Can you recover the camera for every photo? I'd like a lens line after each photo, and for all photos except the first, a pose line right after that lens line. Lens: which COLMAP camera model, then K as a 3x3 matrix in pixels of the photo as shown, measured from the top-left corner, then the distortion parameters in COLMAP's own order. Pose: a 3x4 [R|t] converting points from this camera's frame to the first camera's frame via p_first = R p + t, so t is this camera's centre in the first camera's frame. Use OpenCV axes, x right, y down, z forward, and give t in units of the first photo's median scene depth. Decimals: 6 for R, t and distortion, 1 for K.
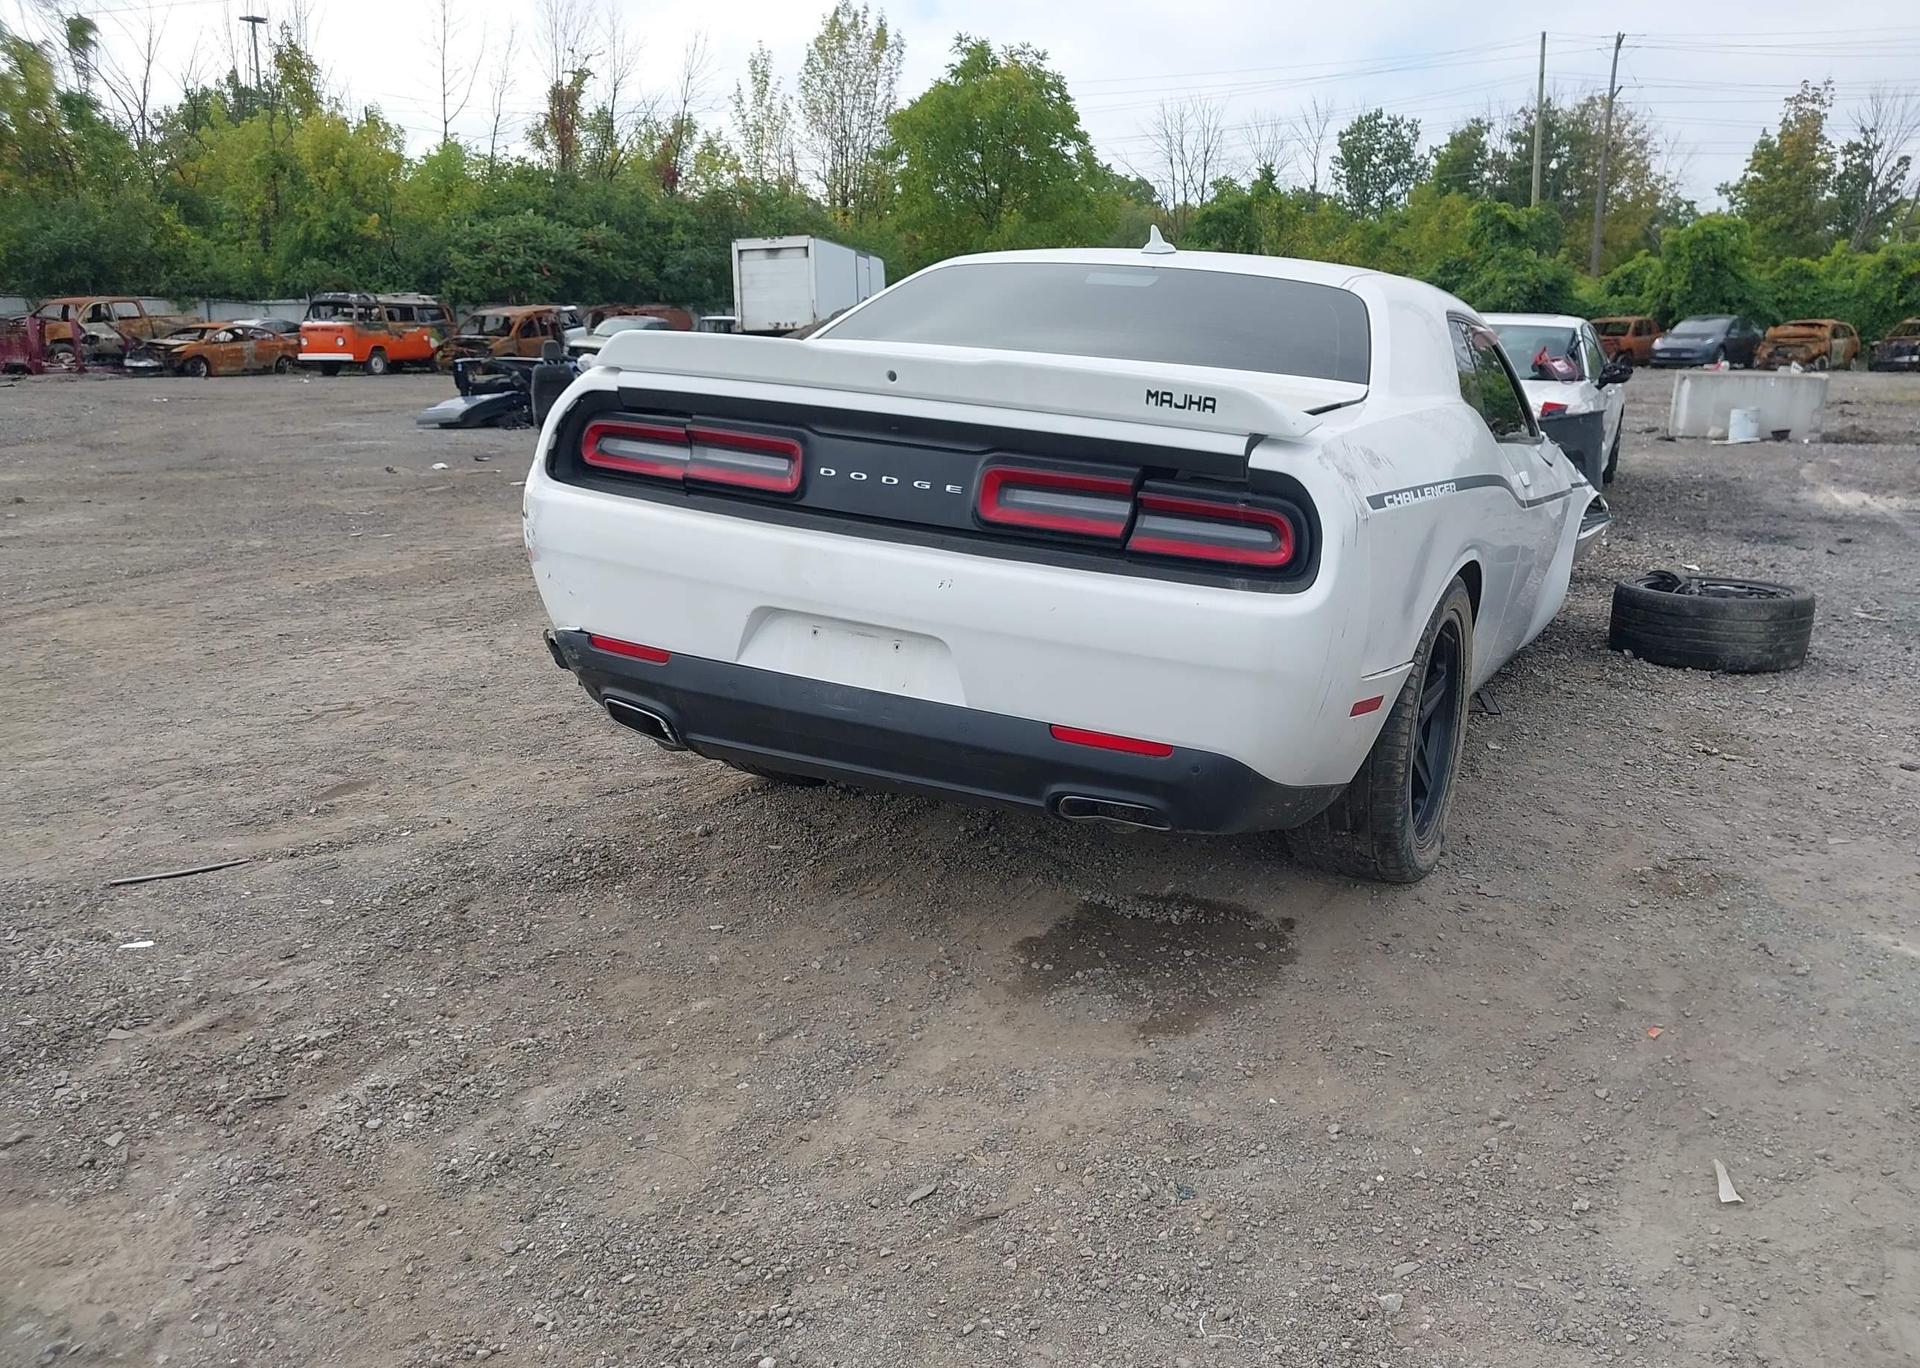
lens RADIAL K [[1510.6, 0, 976.9], [0, 1510.6, 682.8], [0, 0, 1]] dist [0.034767, -0.037953]
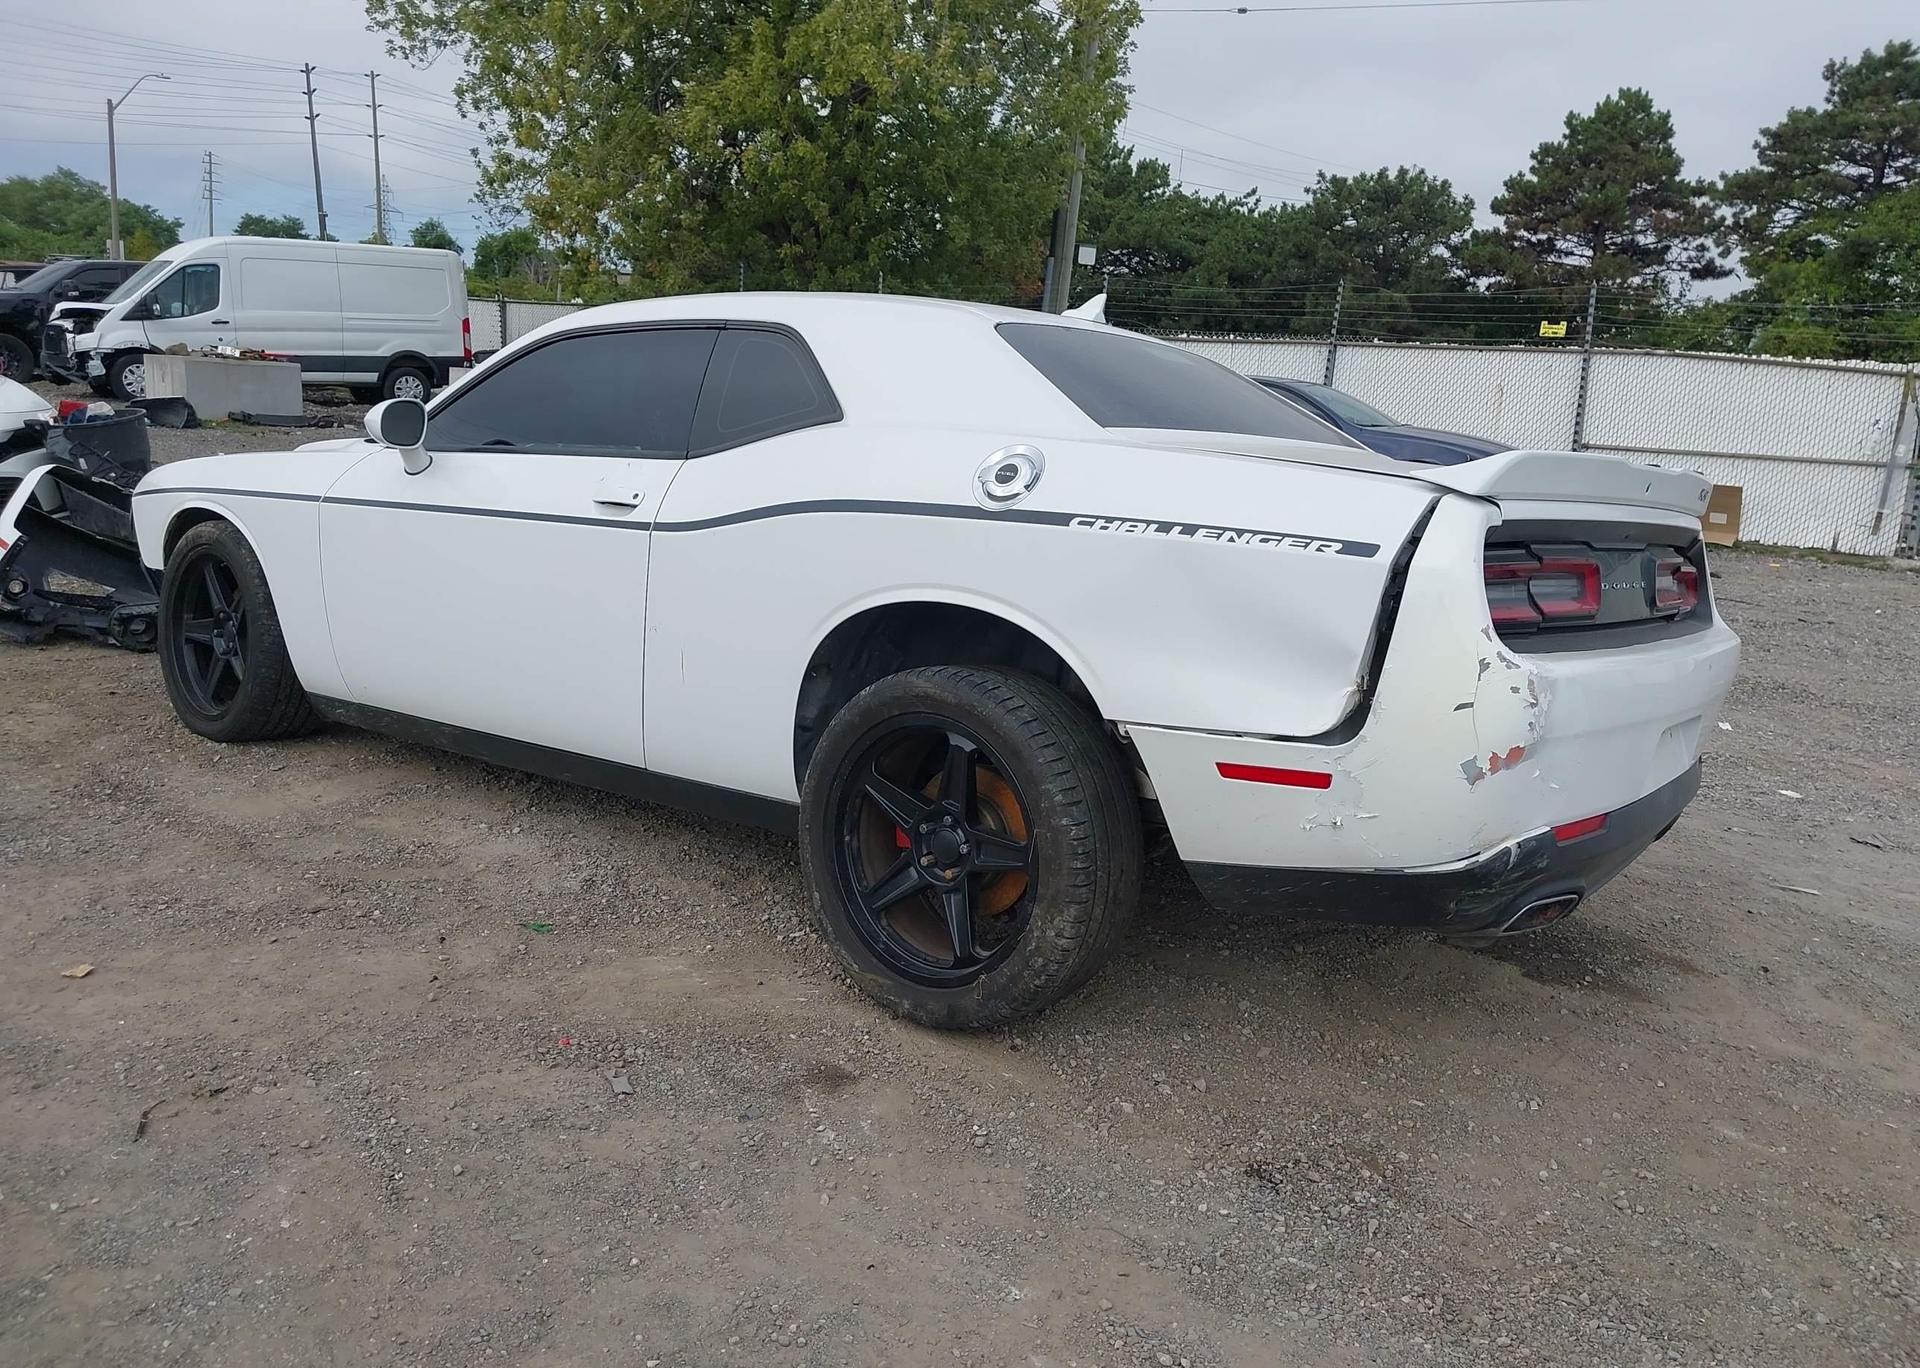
lens RADIAL K [[1510.6, 0, 964.3], [0, 1510.6, 673.7], [0, 0, 1]] dist [0.034767, -0.037953]
pose [[0.211000, -0.193501, 0.958142, -0.606024], [0.164299, 0.973286, 0.160378, -0.164764], [-0.963579, 0.123582, 0.237156, 0.619021]]
